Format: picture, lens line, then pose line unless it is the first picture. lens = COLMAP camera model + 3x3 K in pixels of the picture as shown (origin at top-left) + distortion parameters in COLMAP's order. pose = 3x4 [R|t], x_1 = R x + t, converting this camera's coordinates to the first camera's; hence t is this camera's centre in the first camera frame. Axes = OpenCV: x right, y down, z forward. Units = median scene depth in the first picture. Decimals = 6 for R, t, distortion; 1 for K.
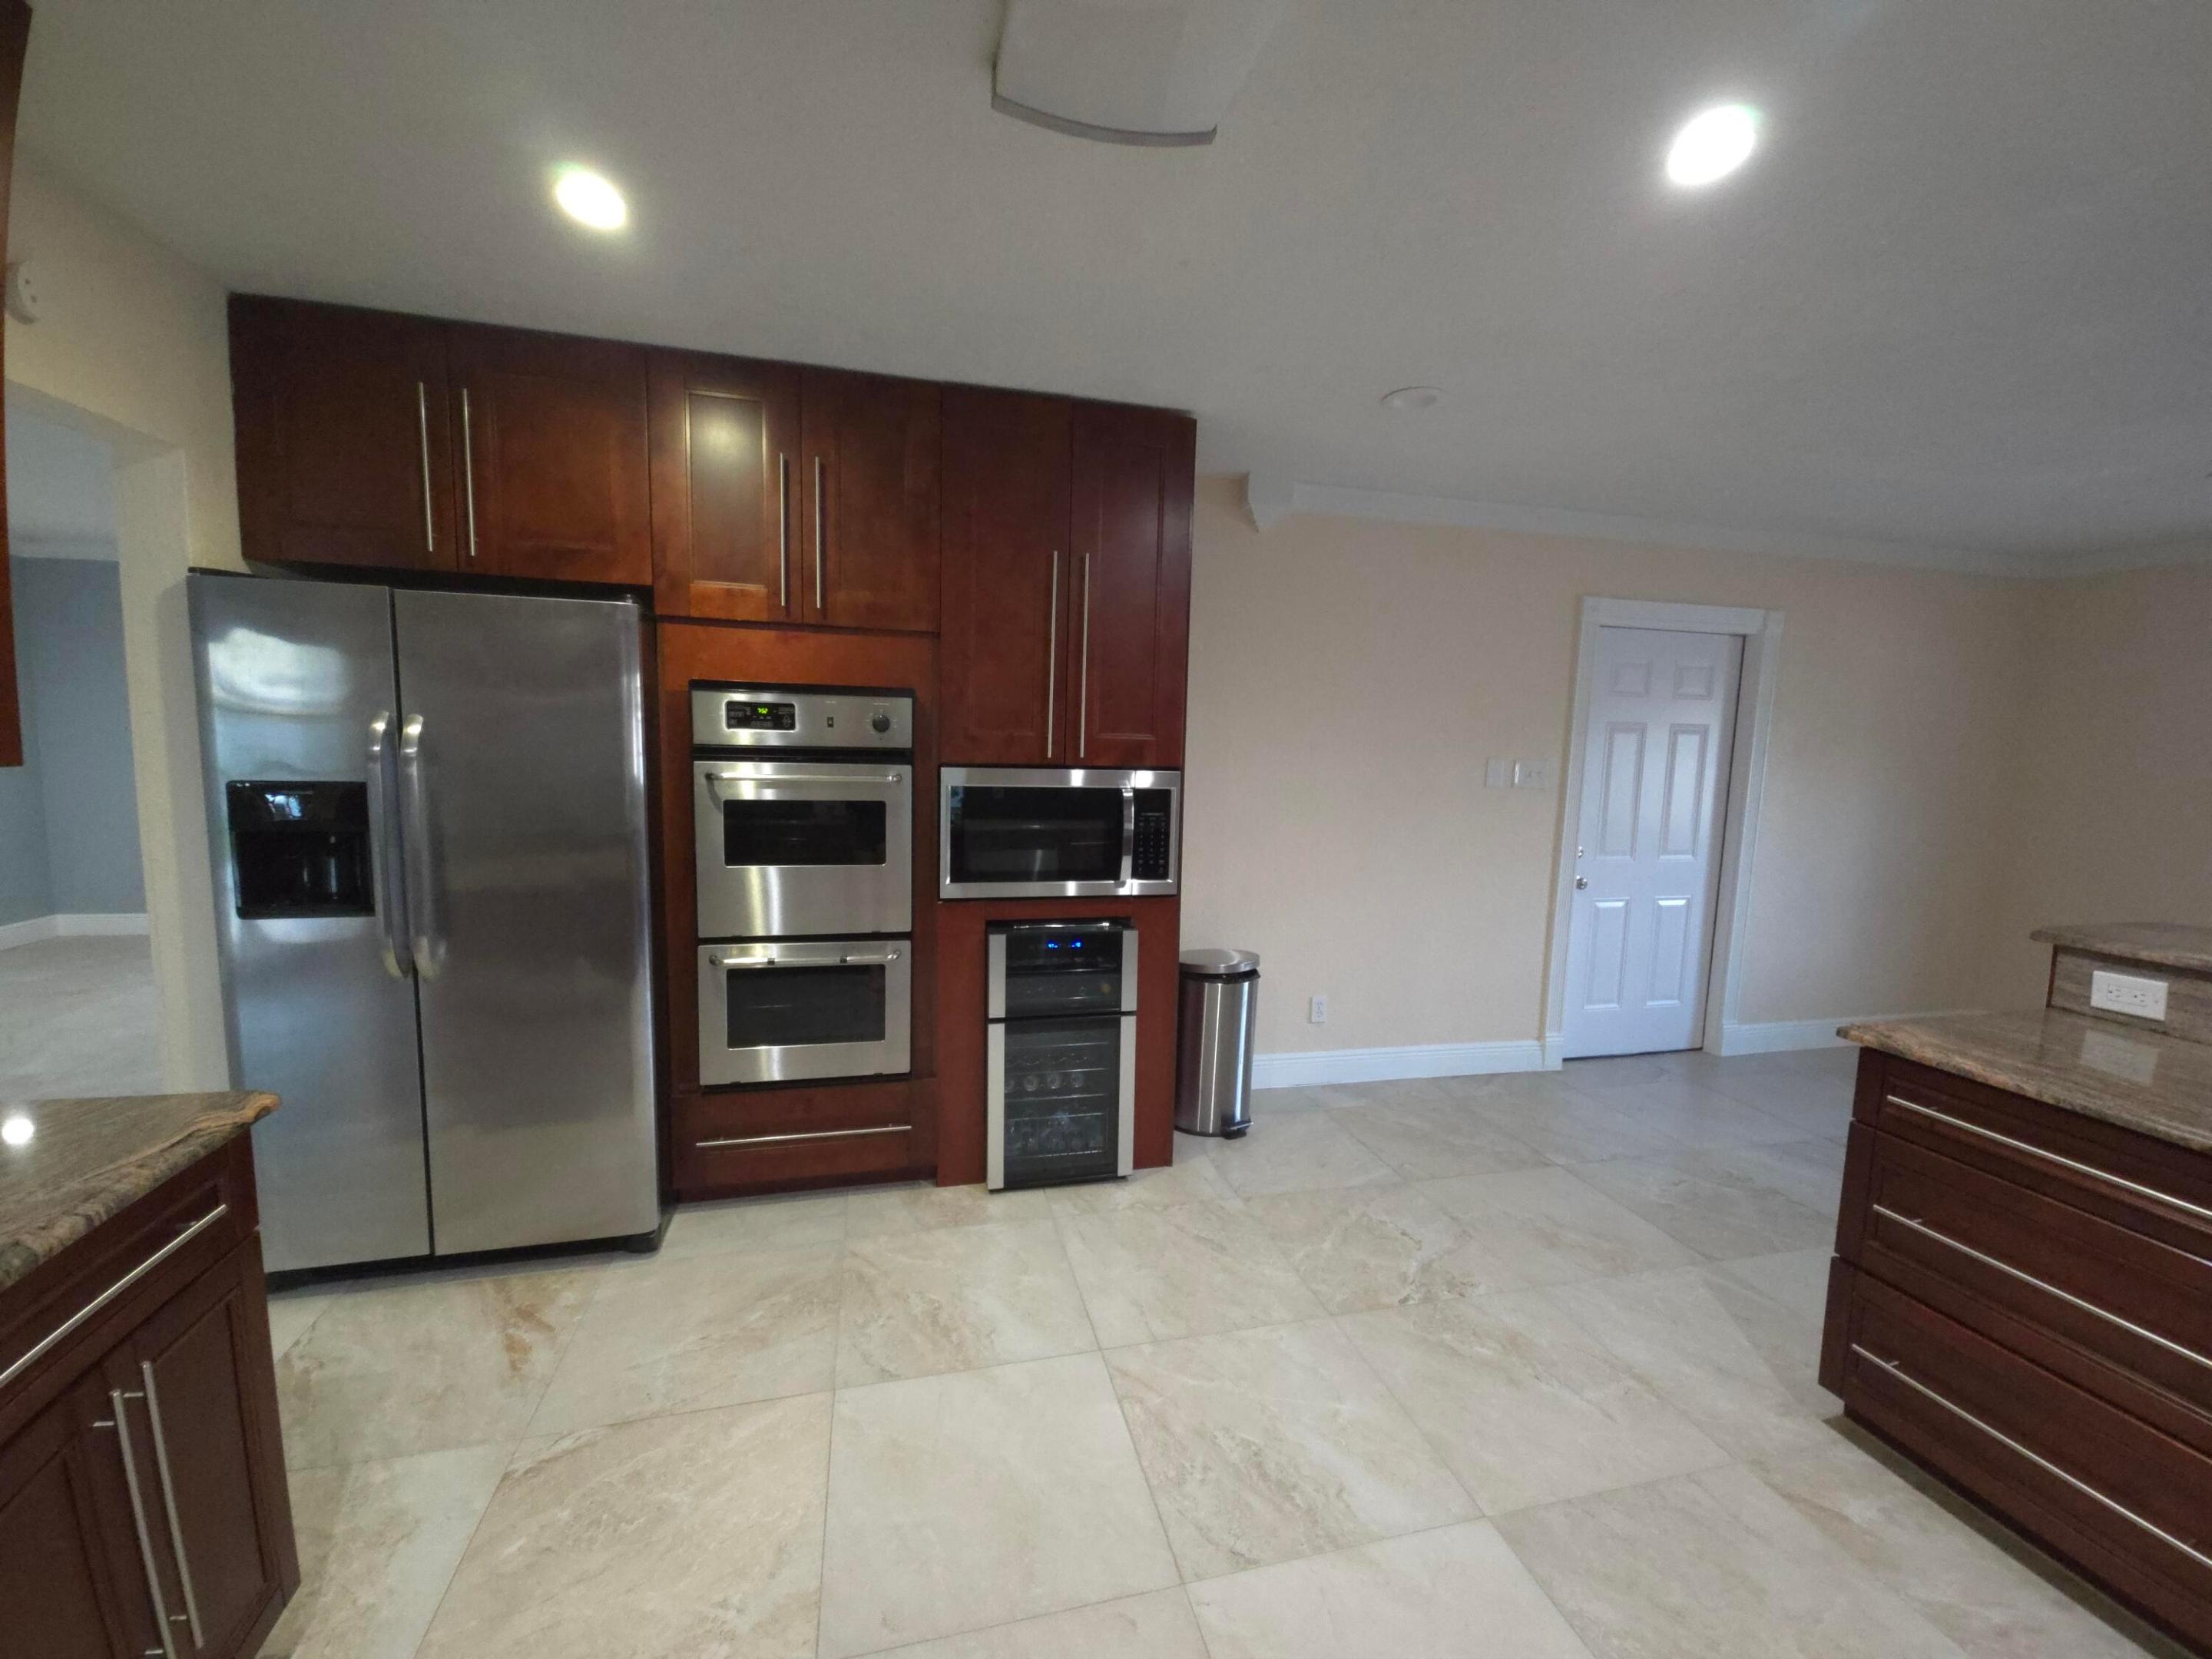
lens RADIAL K [[897.8, 0, 1109.4], [0, 897.8, 840.1], [0, 0, 1]] dist [-0.000086, -0.000135]
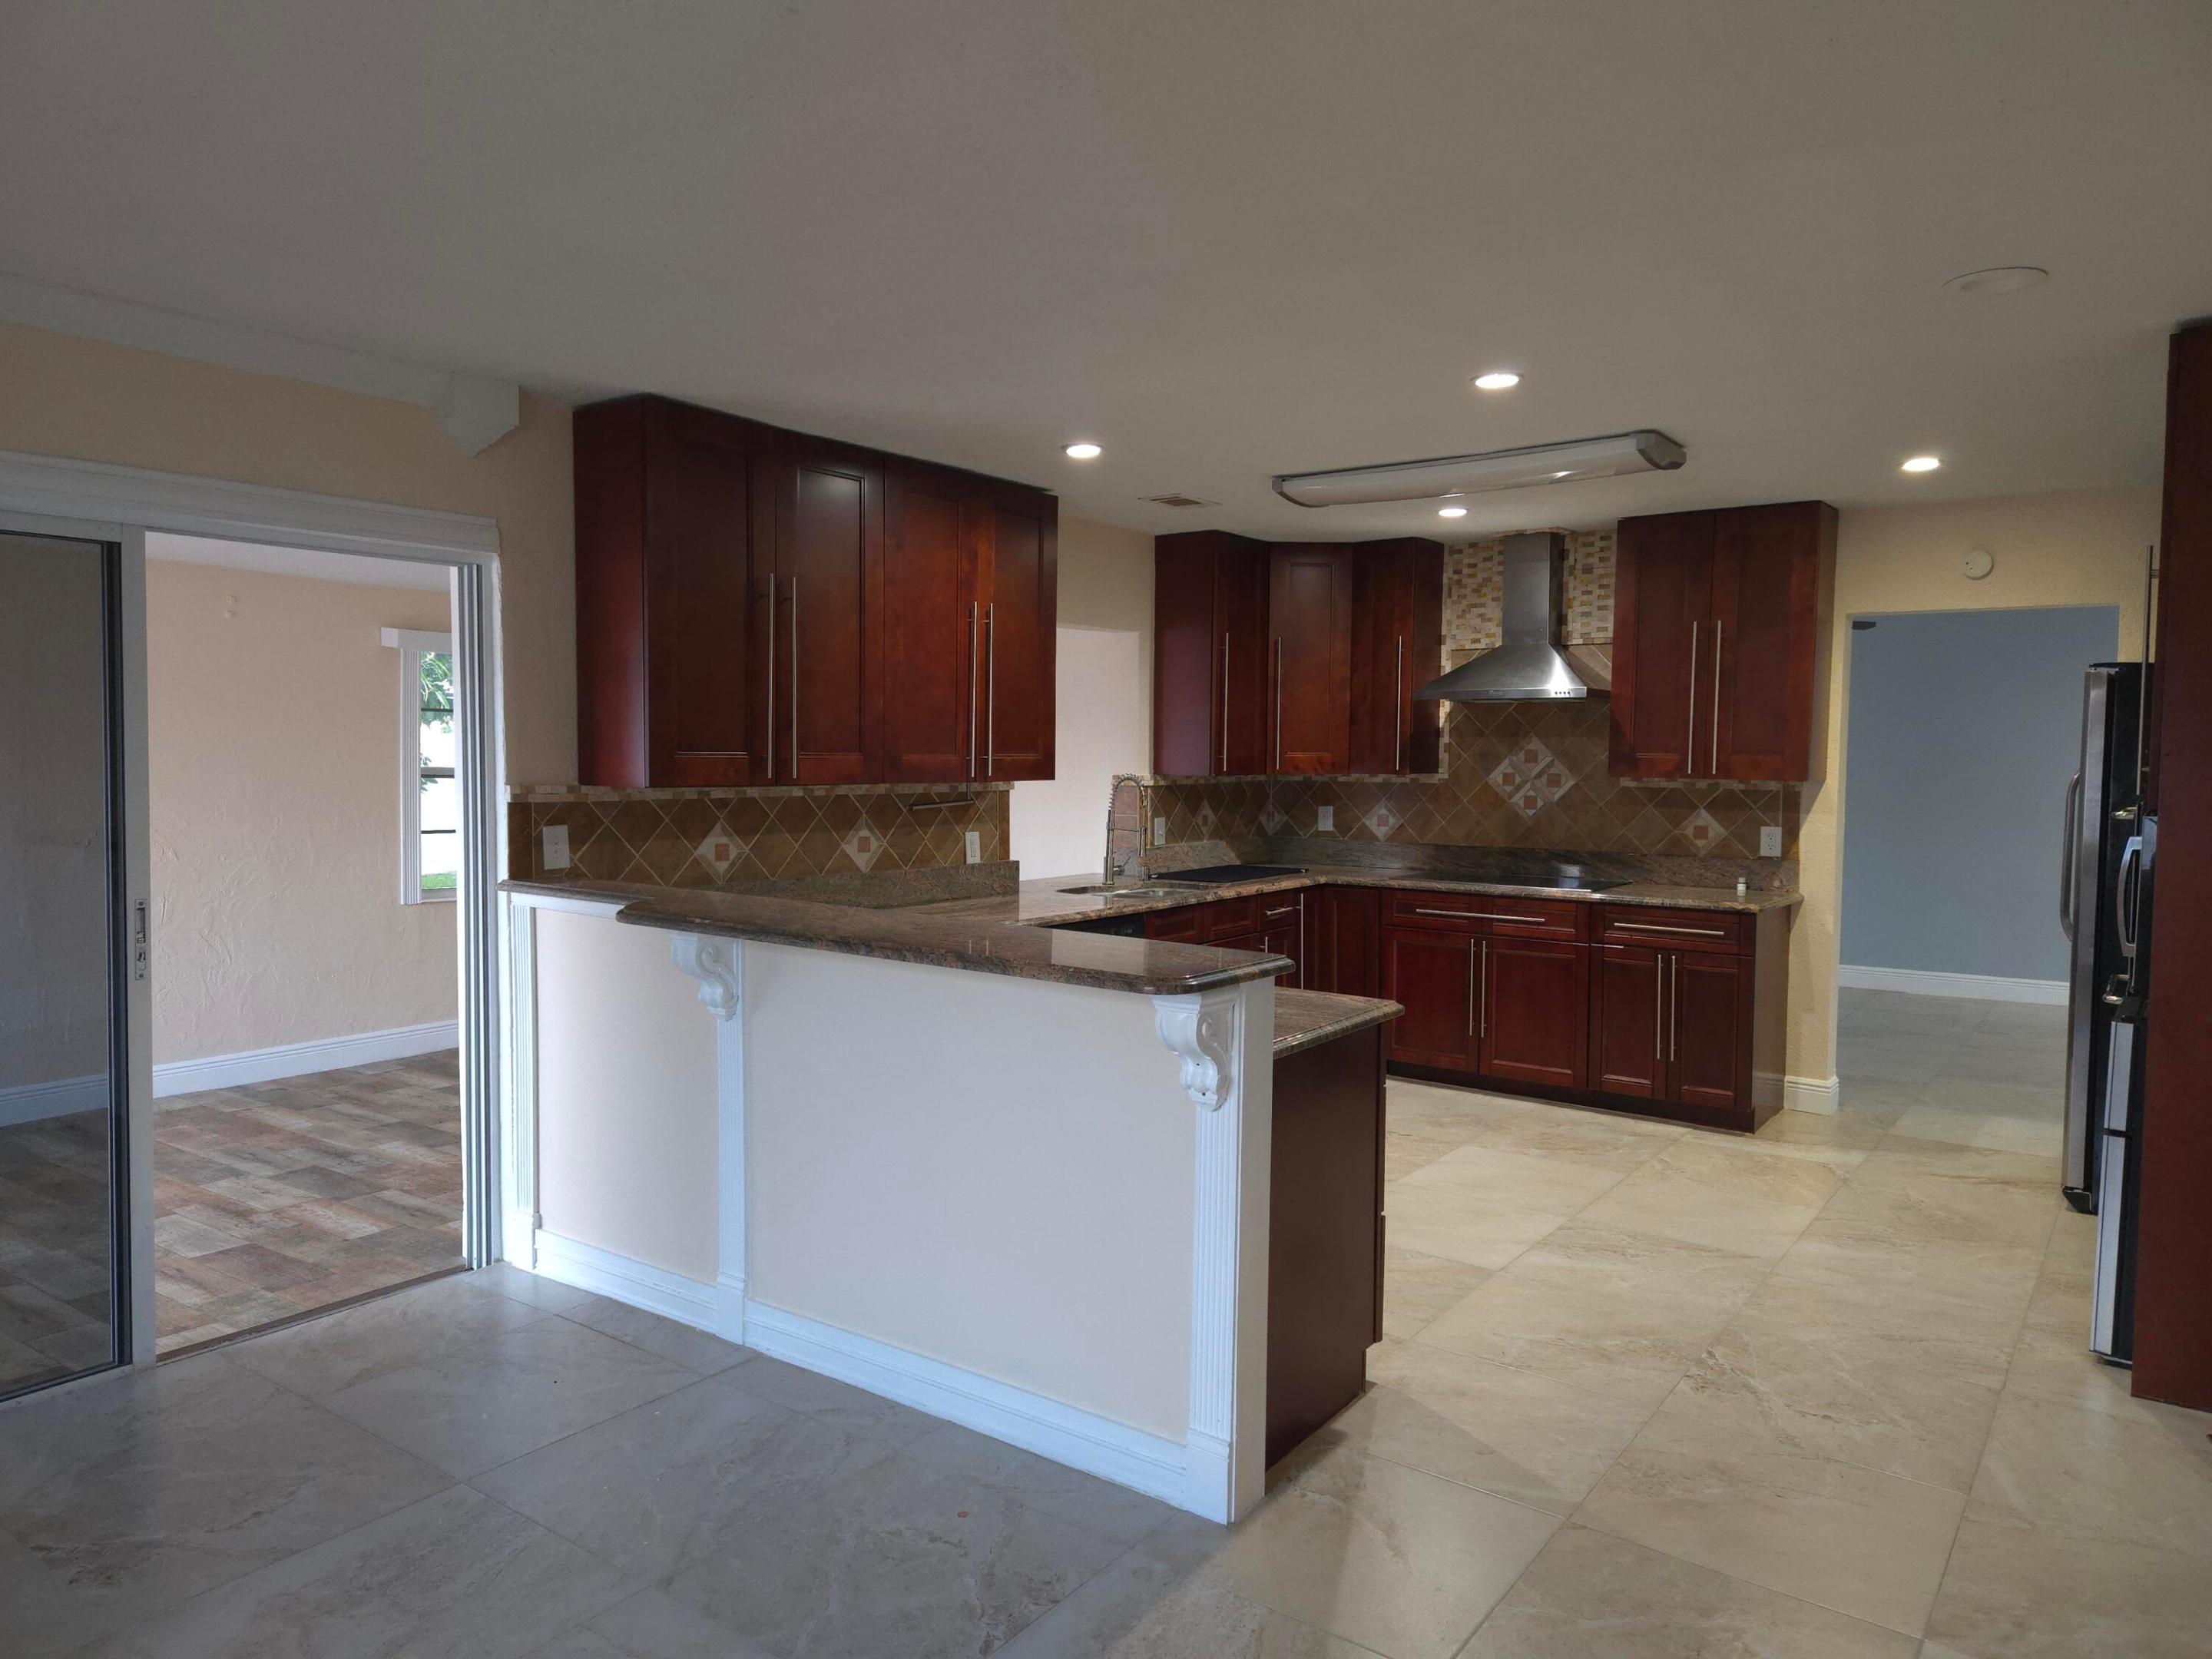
lens RADIAL K [[1478.9, 0, 1106.0], [0, 1478.9, 829.5], [0, 0, 1]] dist [0.081714, 0.000030]
pose [[-0.770507, 0.004562, -0.637416, 1.855071], [-0.103880, 0.985708, 0.132624, -0.178851], [0.628911, 0.168402, -0.759021, 1.737032]]
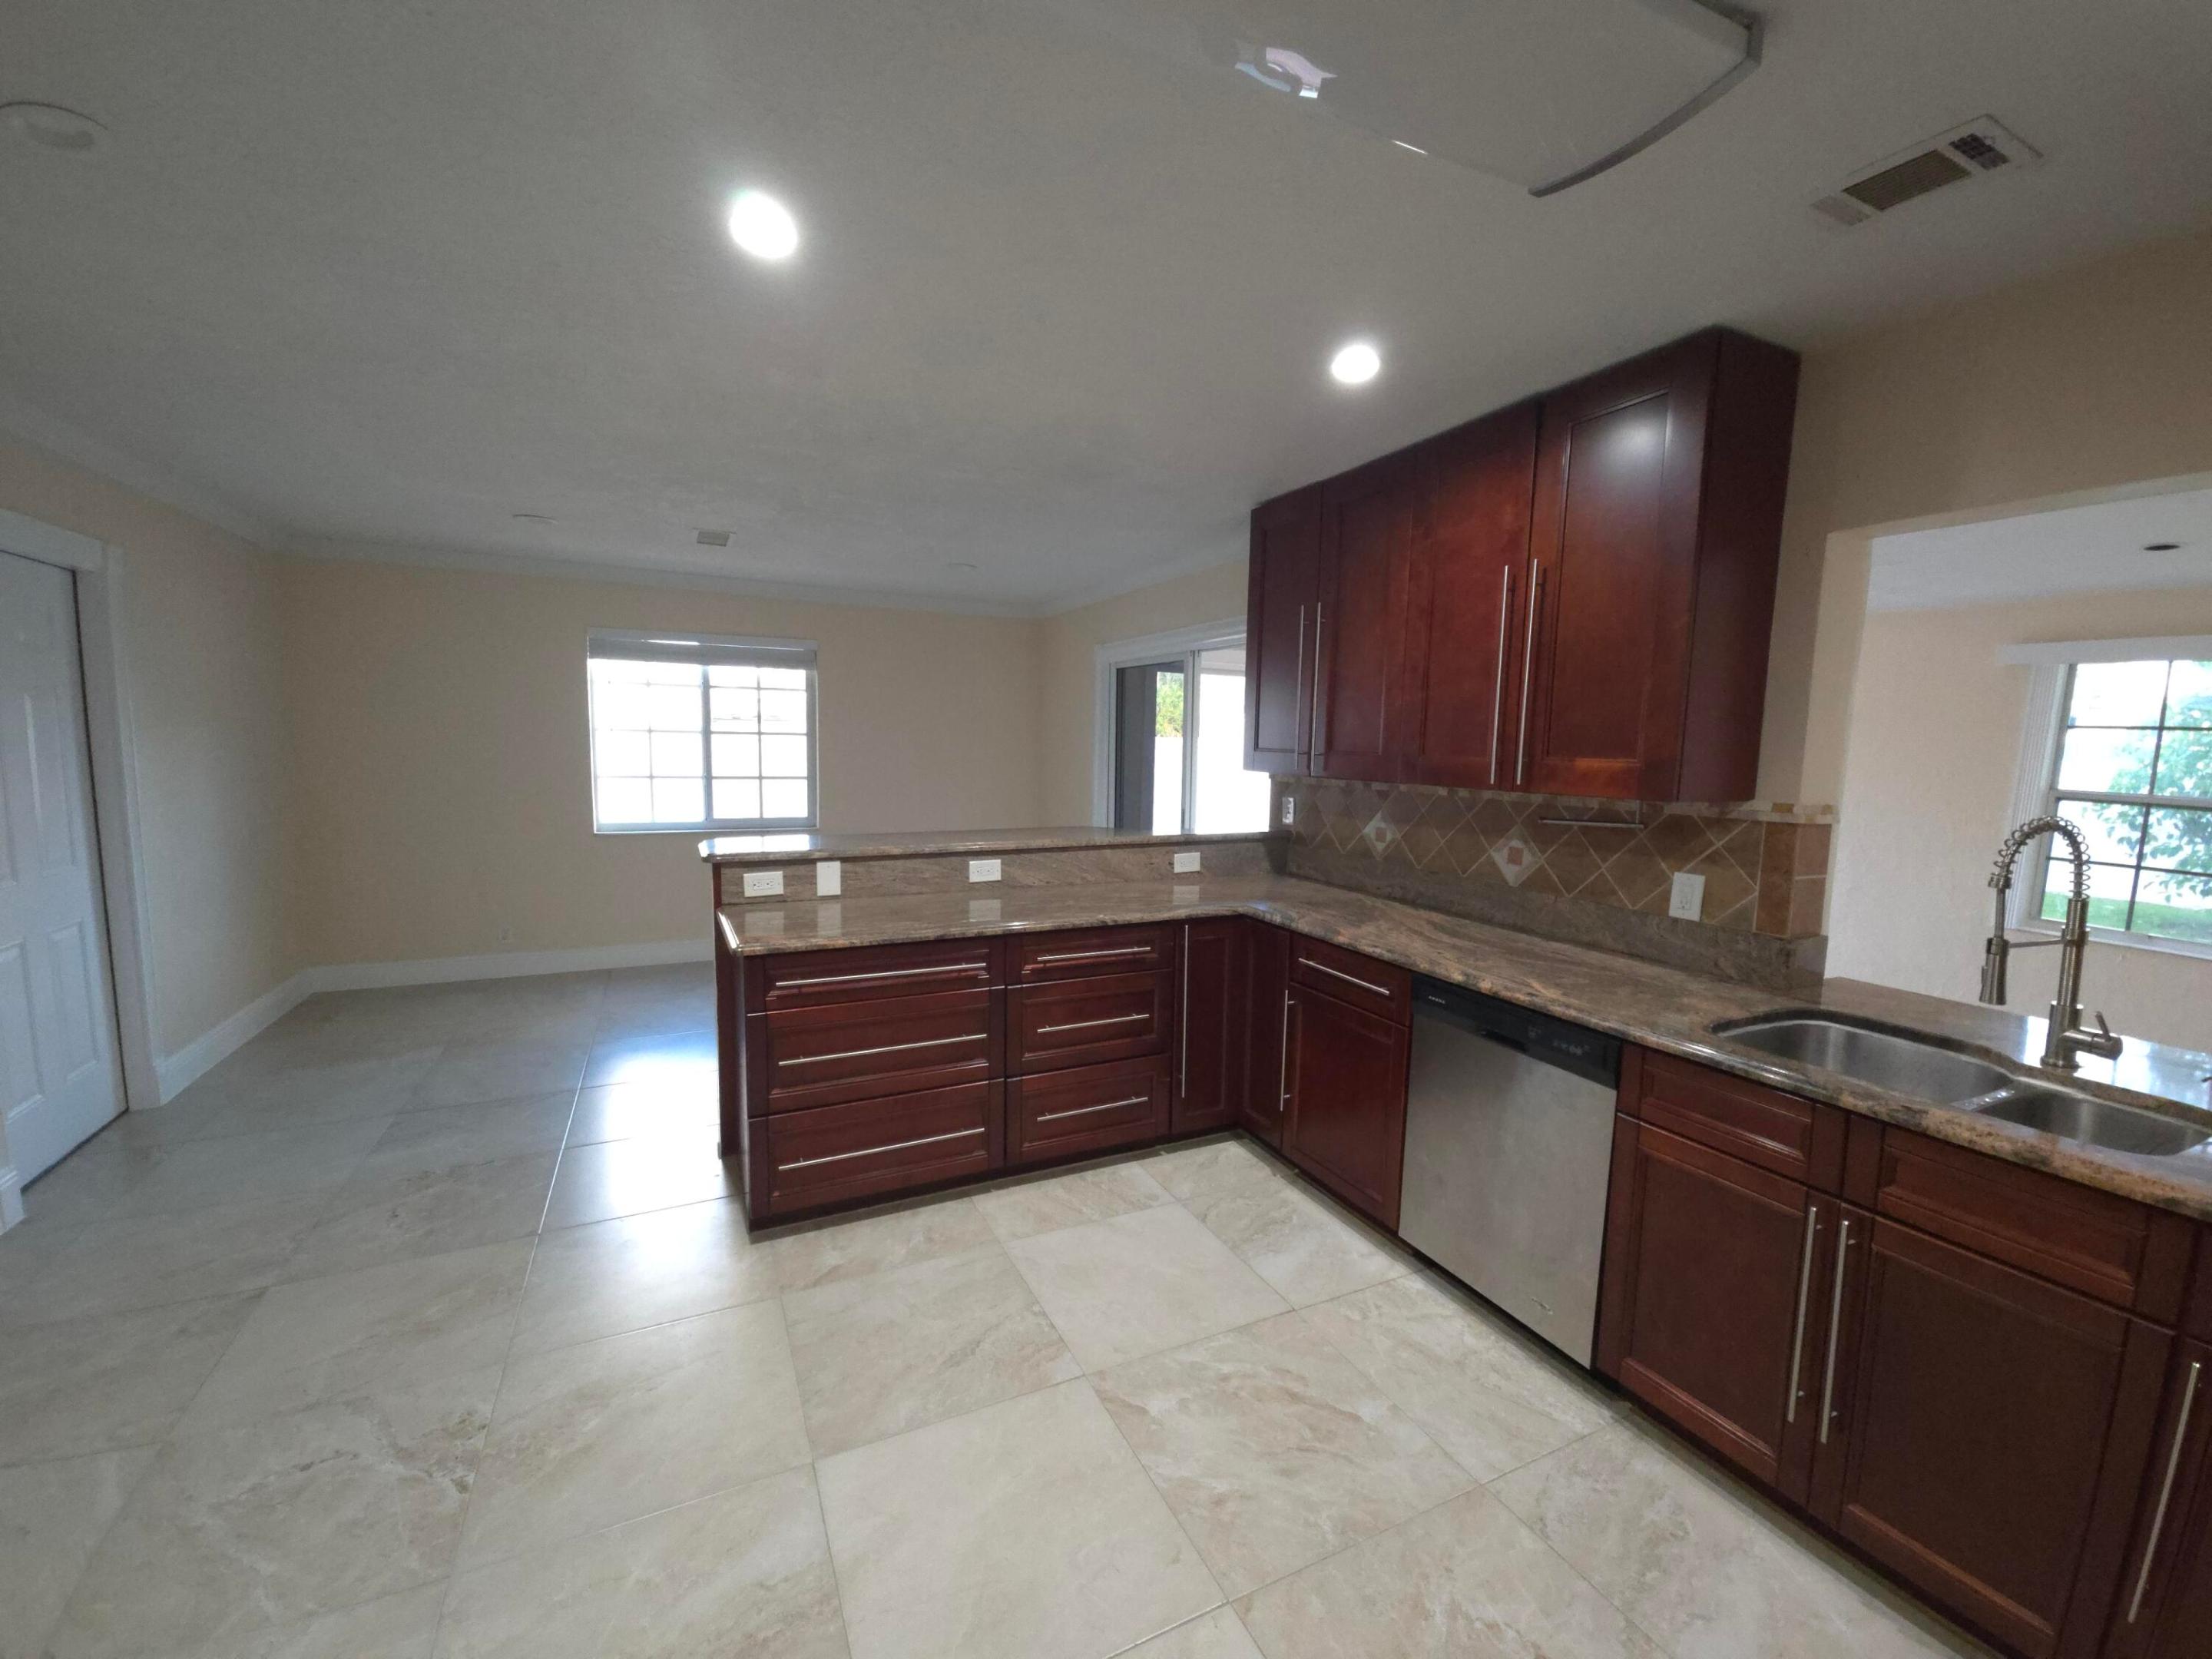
lens RADIAL K [[897.8, 0, 1109.4], [0, 897.8, 840.1], [0, 0, 1]] dist [-0.000086, -0.000135]
pose [[-0.207464, -0.135418, 0.968824, -0.432059], [0.084912, 0.984141, 0.155742, -0.082514], [-0.974551, 0.114576, -0.192675, 0.568570]]
